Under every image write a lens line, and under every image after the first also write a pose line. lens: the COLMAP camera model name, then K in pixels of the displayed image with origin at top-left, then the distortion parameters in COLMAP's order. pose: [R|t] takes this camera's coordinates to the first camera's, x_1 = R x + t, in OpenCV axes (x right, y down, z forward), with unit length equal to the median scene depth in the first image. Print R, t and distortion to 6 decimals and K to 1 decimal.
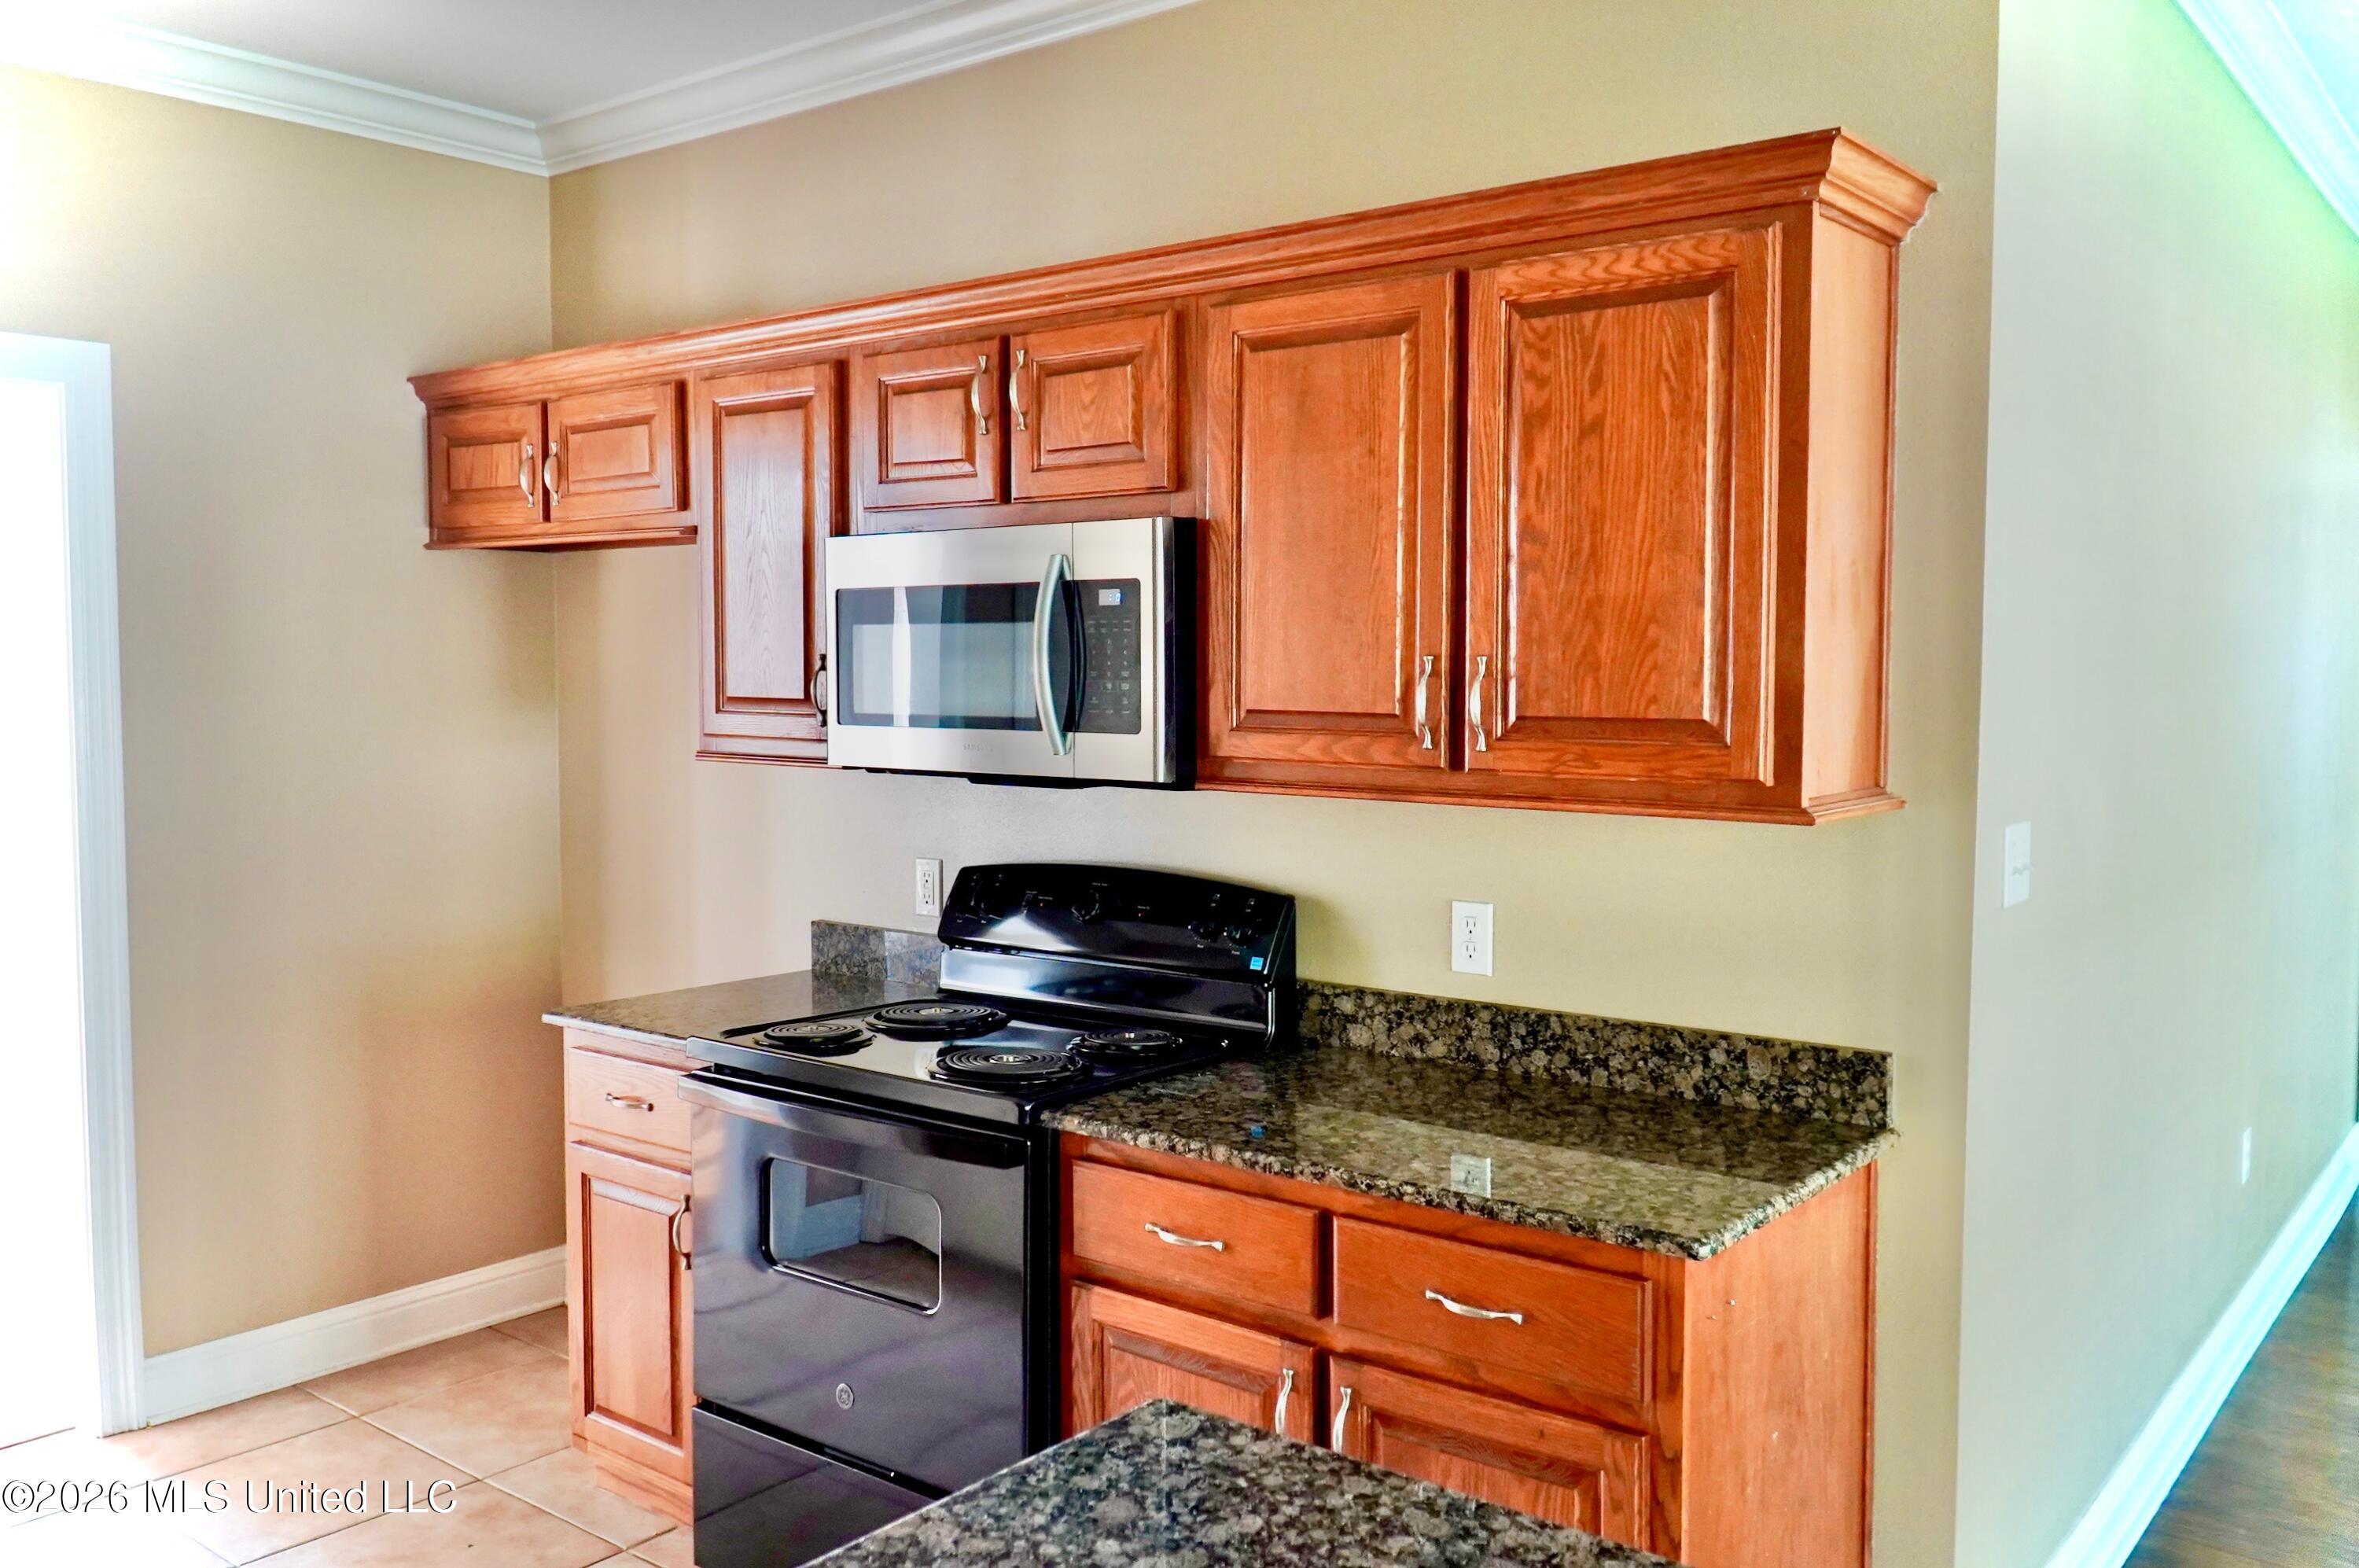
lens RADIAL K [[1896.3, 0, 1179.0], [0, 1896.3, 773.5], [0, 0, 1]] dist [0.012348, -0.039925]
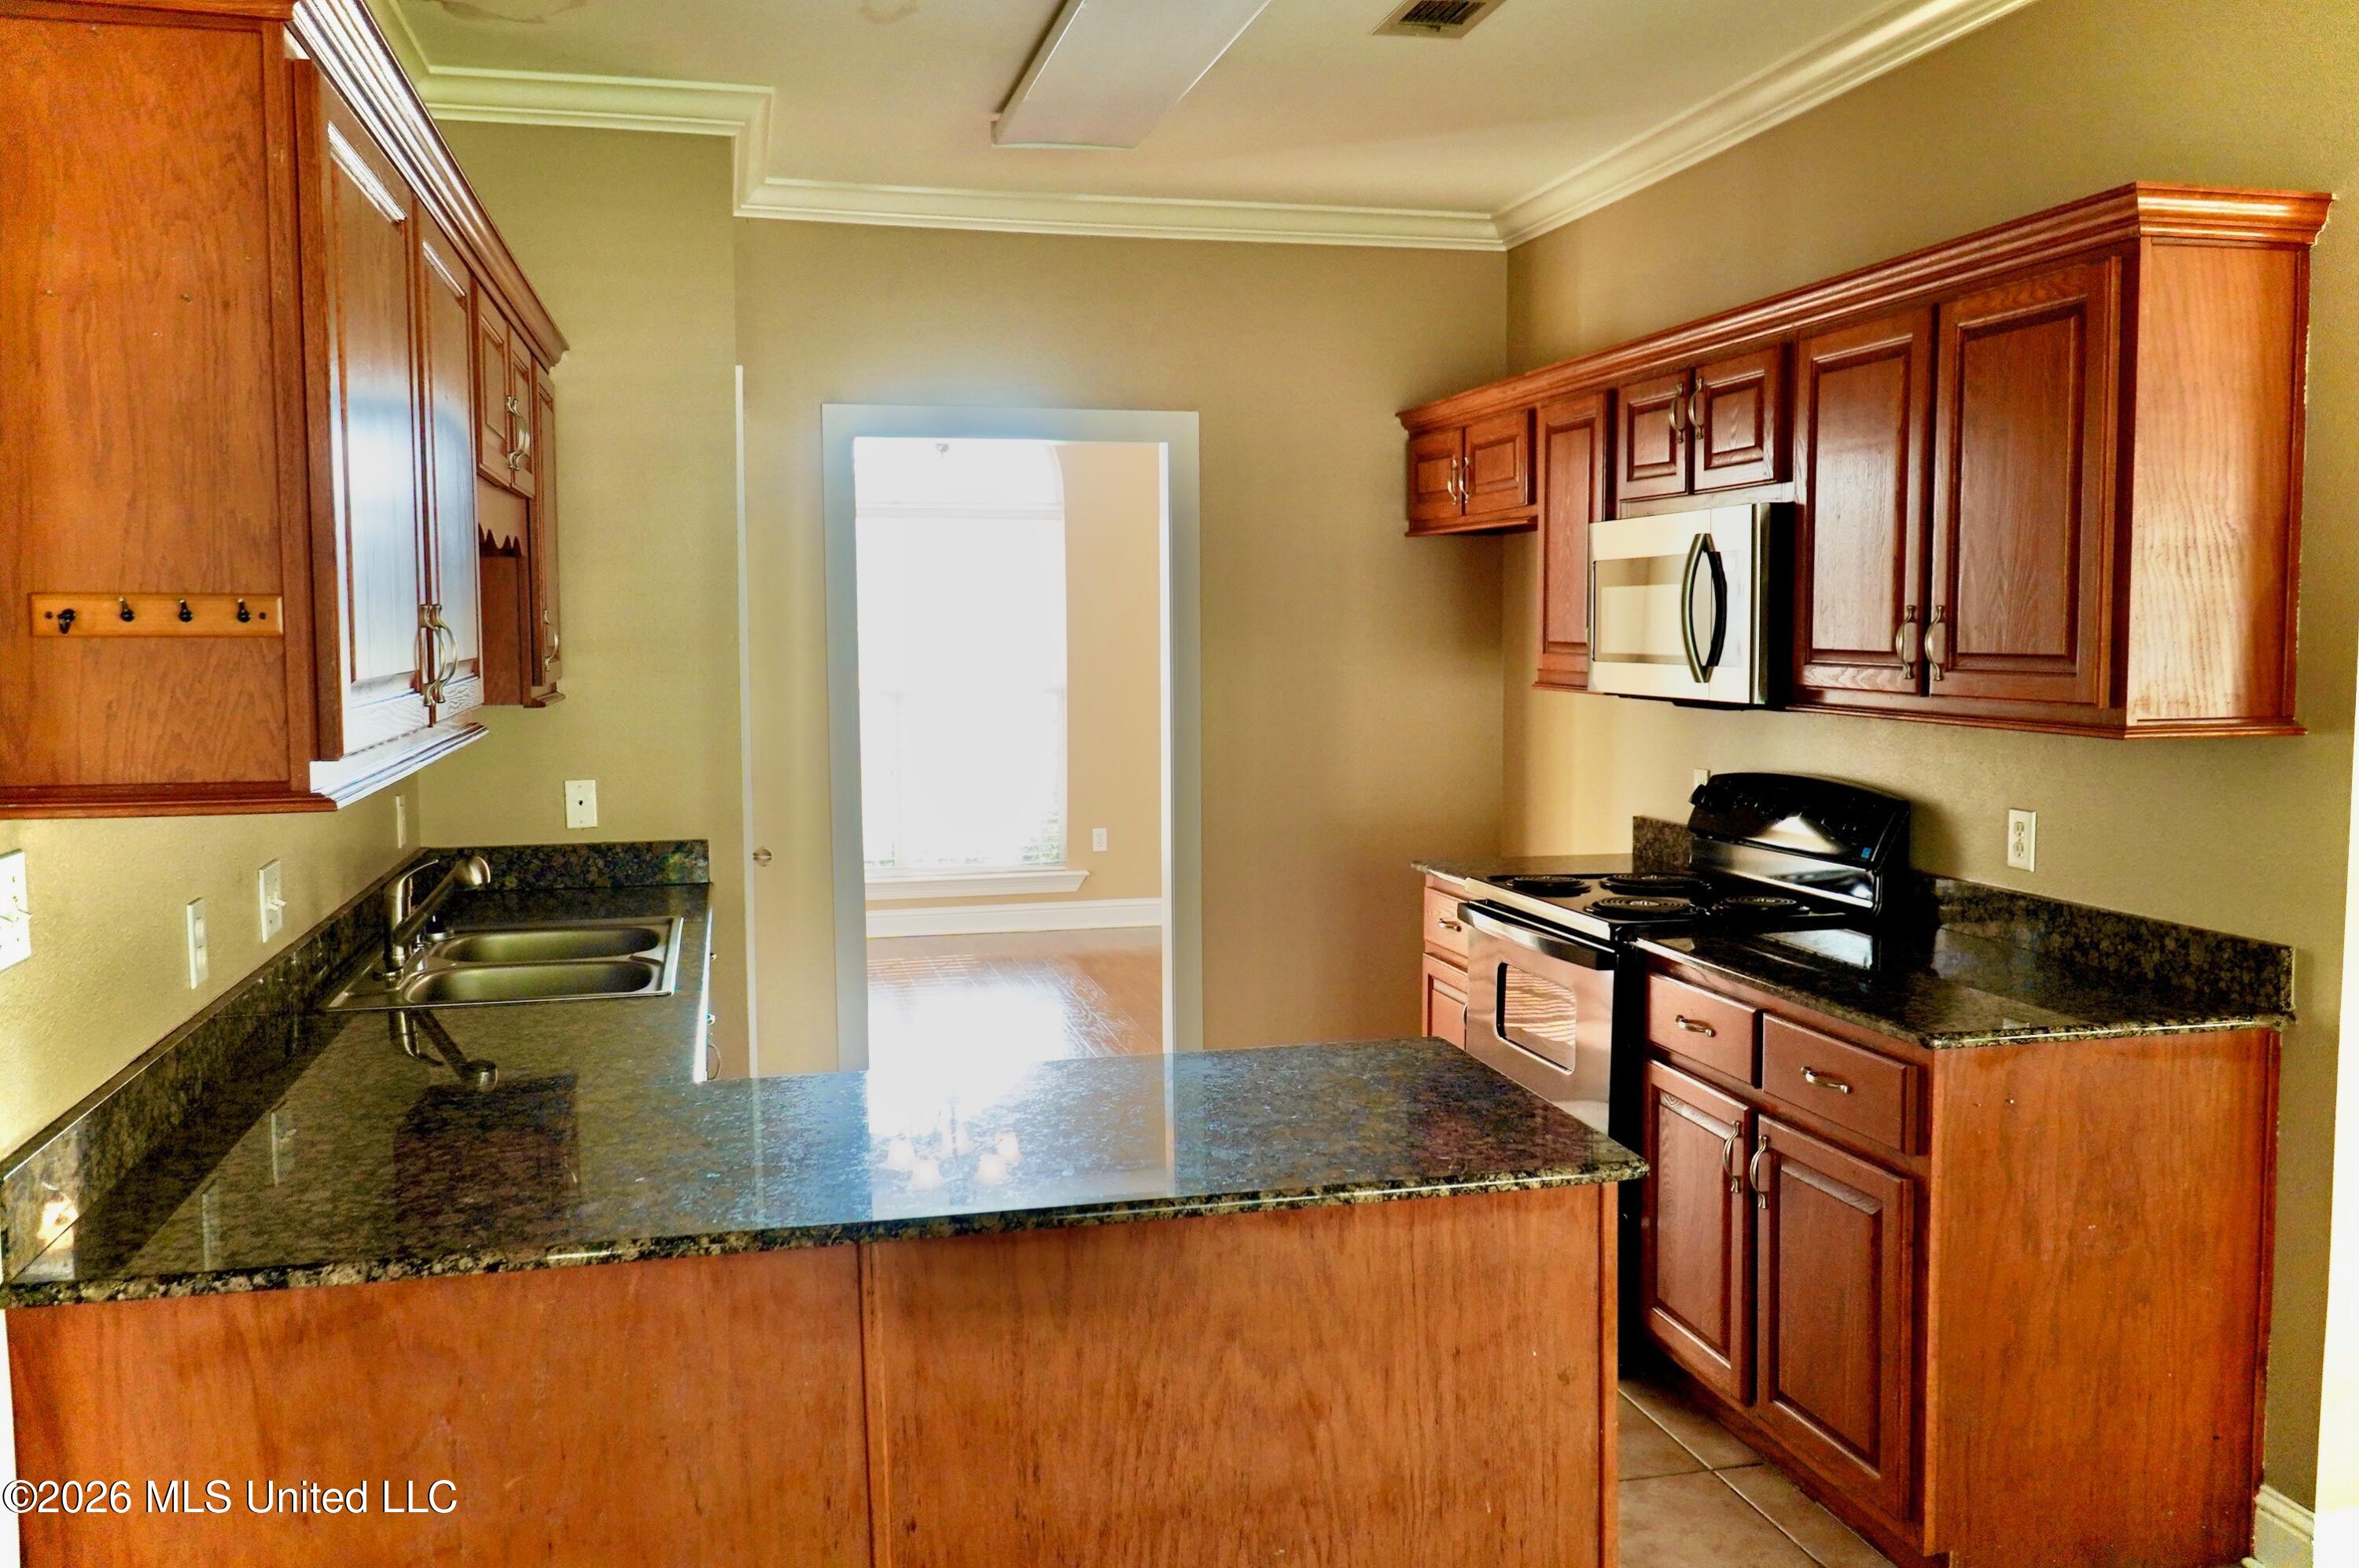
lens RADIAL K [[1896.3, 0, 1179.0], [0, 1896.3, 773.5], [0, 0, 1]] dist [0.012348, -0.039925]
pose [[0.789601, 0.044523, -0.612004, 0.483131], [-0.031146, 0.998987, 0.032493, 0.022494], [0.612830, -0.006595, 0.790187, -0.291982]]
